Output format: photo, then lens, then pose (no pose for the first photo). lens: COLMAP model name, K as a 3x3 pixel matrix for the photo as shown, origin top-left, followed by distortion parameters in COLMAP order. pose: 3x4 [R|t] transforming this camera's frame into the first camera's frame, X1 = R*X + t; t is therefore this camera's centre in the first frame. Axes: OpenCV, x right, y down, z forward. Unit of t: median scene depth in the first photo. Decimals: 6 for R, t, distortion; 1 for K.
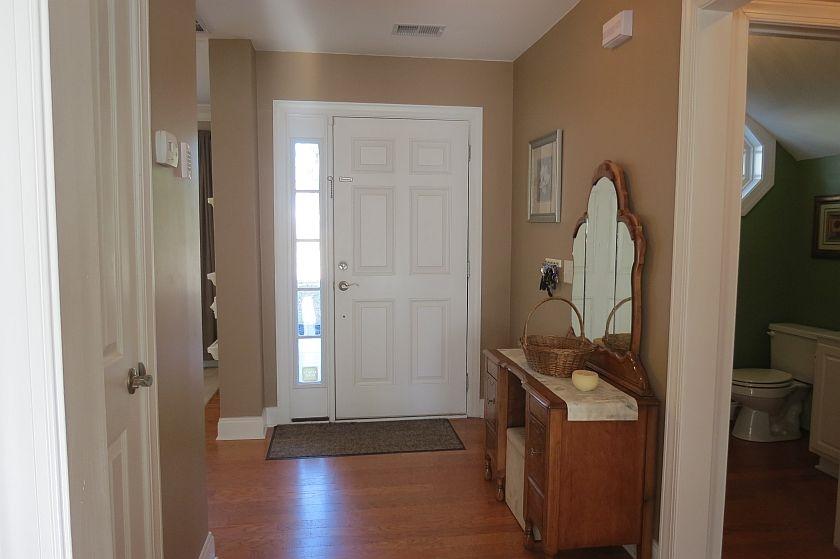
lens RADIAL K [[598.5, 0, 416.7], [0, 598.5, 282.9], [0, 0, 1]] dist [-0.029245, 0.007841]
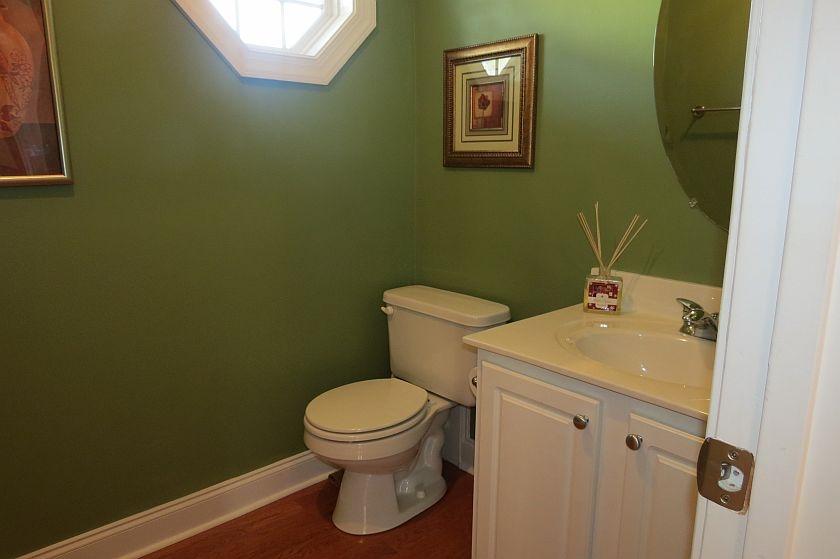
lens RADIAL K [[598.5, 0, 419.0], [0, 598.5, 281.4], [0, 0, 1]] dist [-0.029245, 0.007841]
pose [[0.828894, -0.122966, 0.545724, 0.339384], [0.052221, 0.988290, 0.143370, -0.019098], [-0.556963, -0.090341, 0.825609, 0.556113]]
